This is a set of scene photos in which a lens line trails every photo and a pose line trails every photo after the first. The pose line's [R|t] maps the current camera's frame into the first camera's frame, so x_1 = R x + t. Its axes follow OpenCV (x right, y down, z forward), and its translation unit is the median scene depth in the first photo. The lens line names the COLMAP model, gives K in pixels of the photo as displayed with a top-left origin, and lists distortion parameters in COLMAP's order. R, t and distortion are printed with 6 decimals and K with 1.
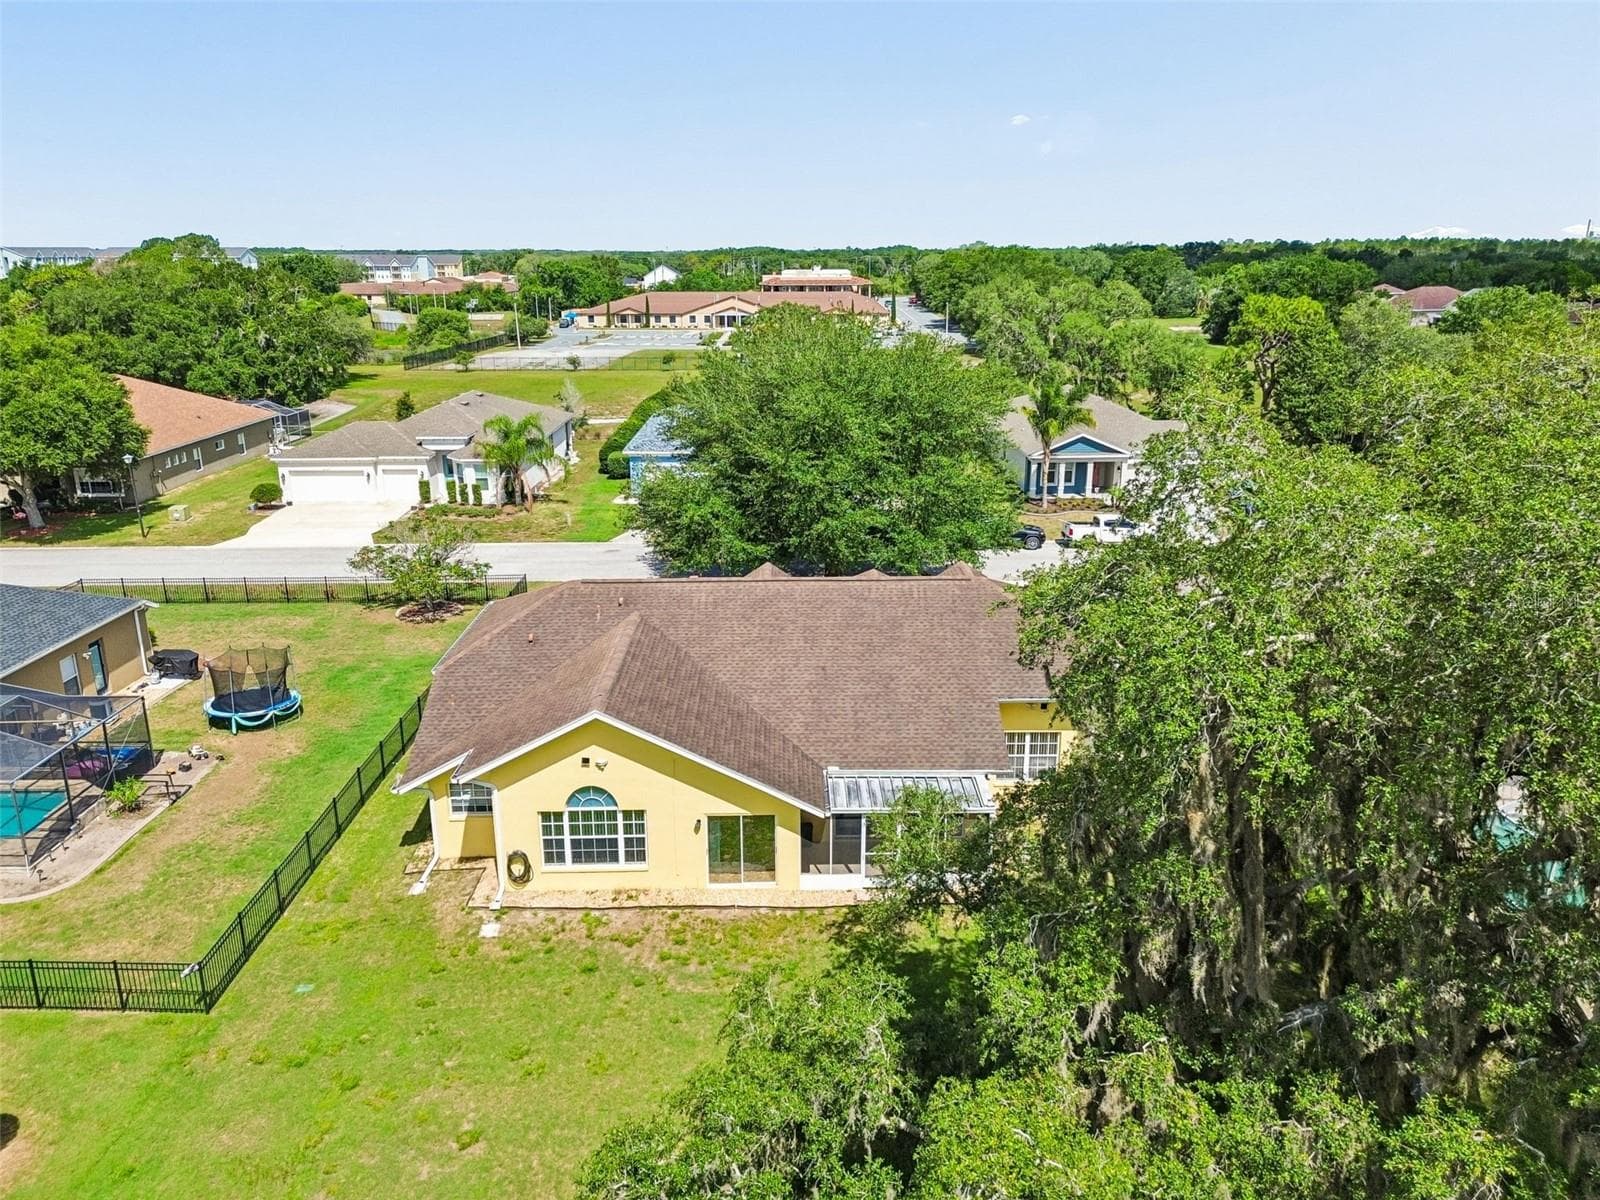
lens RADIAL K [[1151.5, 0, 801.2], [0, 1151.5, 596.8], [0, 0, 1]] dist [0.050492, -0.039001]
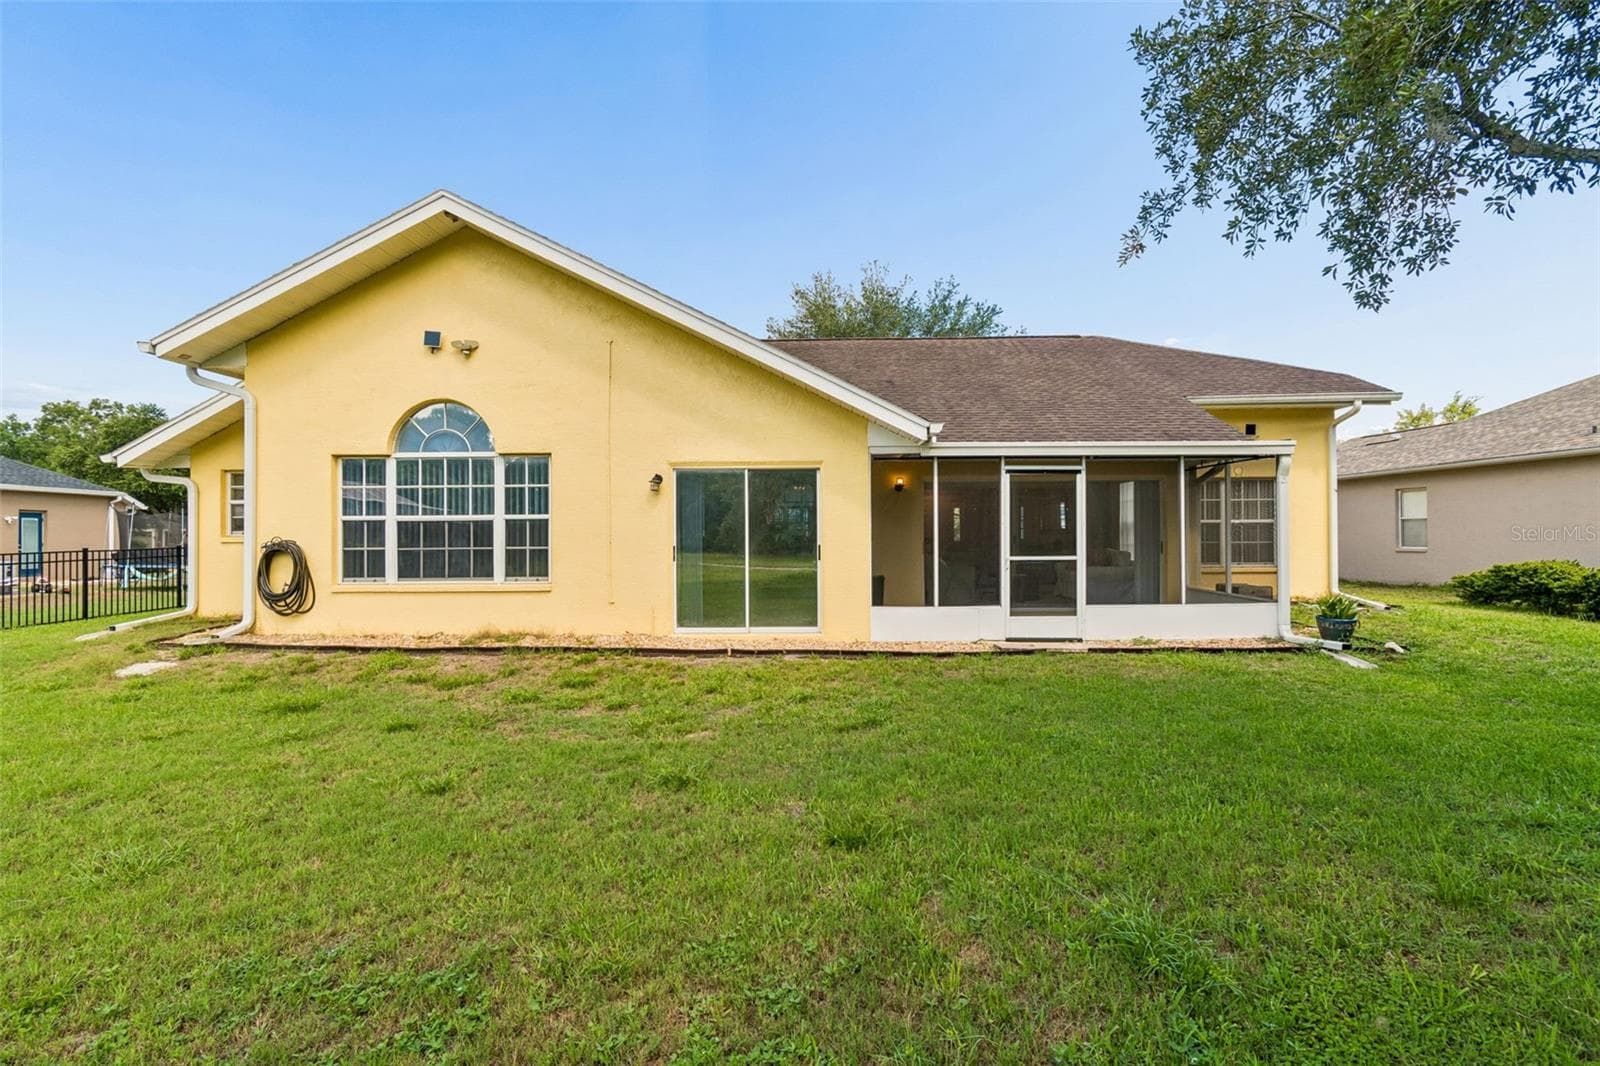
lens RADIAL K [[756.0, 0, 789.0], [0, 756.0, 537.8], [0, 0, 1]] dist [-0.002718, -0.001234]
pose [[0.999157, 0.001609, -0.041019, -0.021358], [-0.013464, 0.956796, -0.290447, 0.306885], [0.038780, 0.290754, 0.956012, 0.704841]]
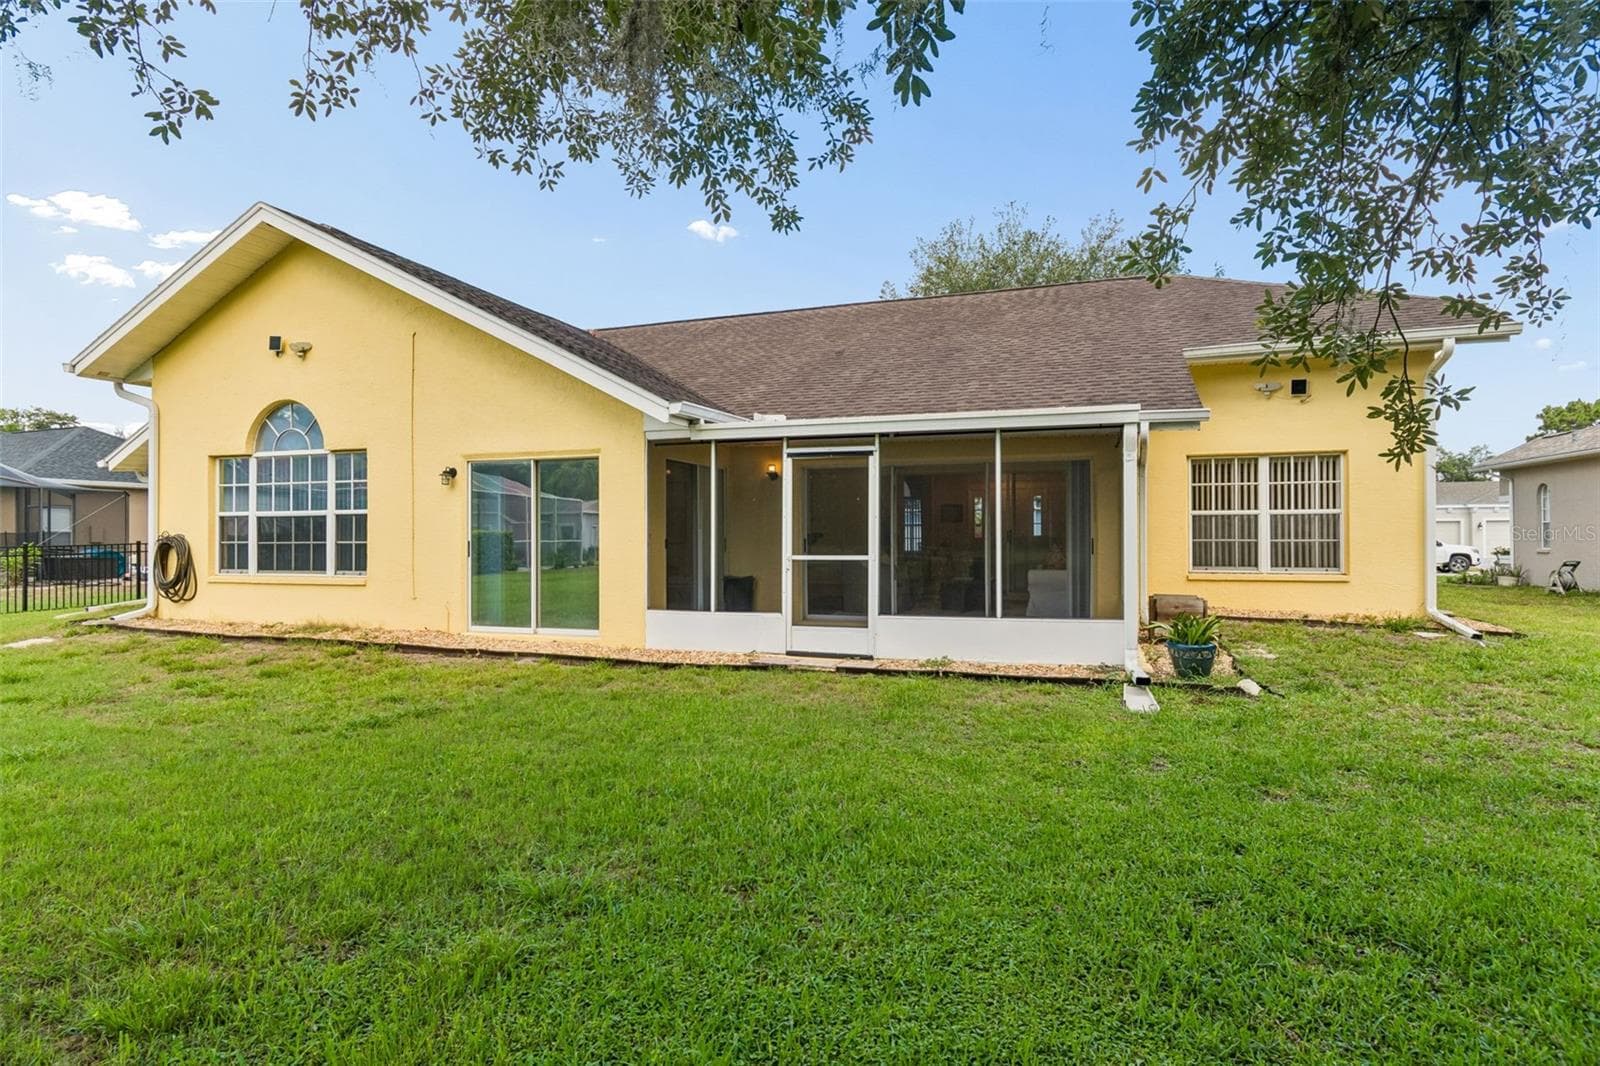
lens RADIAL K [[884.1, 0, 799.6], [0, 884.1, 535.1], [0, 0, 1]] dist [-0.016393, 0.000249]
pose [[0.940131, 0.003762, -0.340792, 0.162802], [-0.102060, 0.957158, -0.270985, 0.299245], [0.325173, 0.289543, 0.900238, 0.729127]]
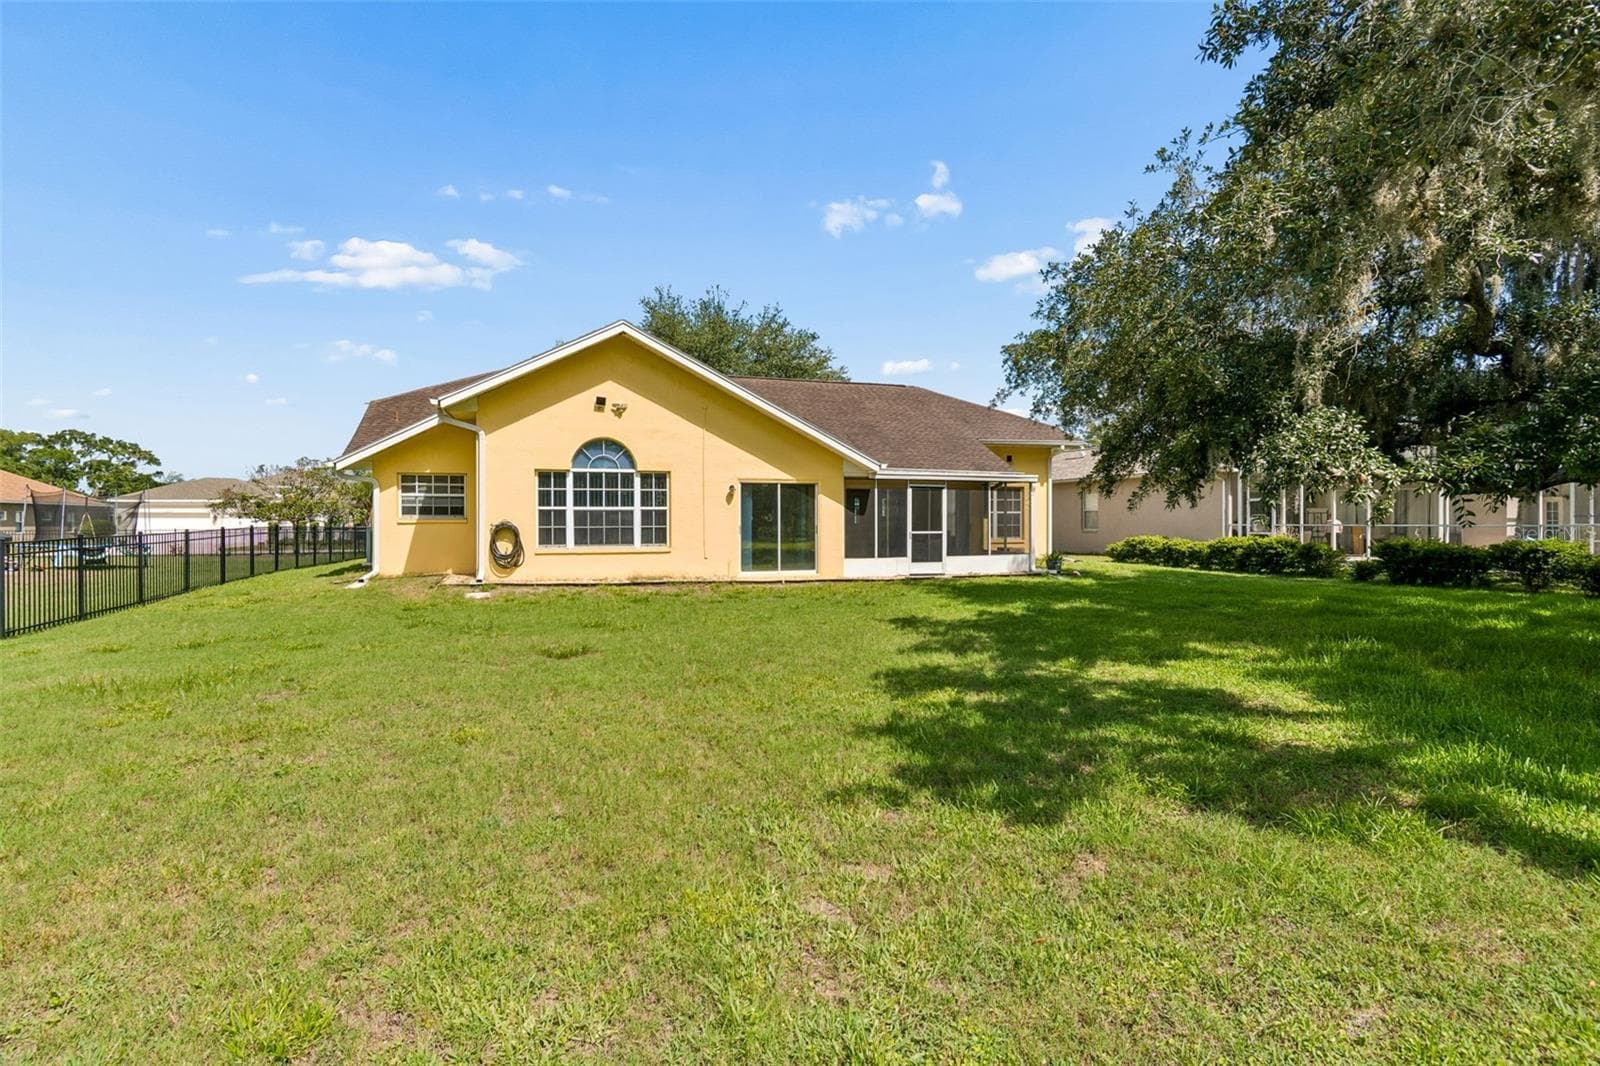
lens RADIAL K [[822.2, 0, 795.0], [0, 822.2, 539.7], [0, 0, 1]] dist [-0.015677, 0.000191]
pose [[0.956326, -0.000728, 0.292300, -0.220113], [0.079329, 0.963112, -0.257144, 0.388278], [-0.281331, 0.269101, 0.921107, 0.438516]]
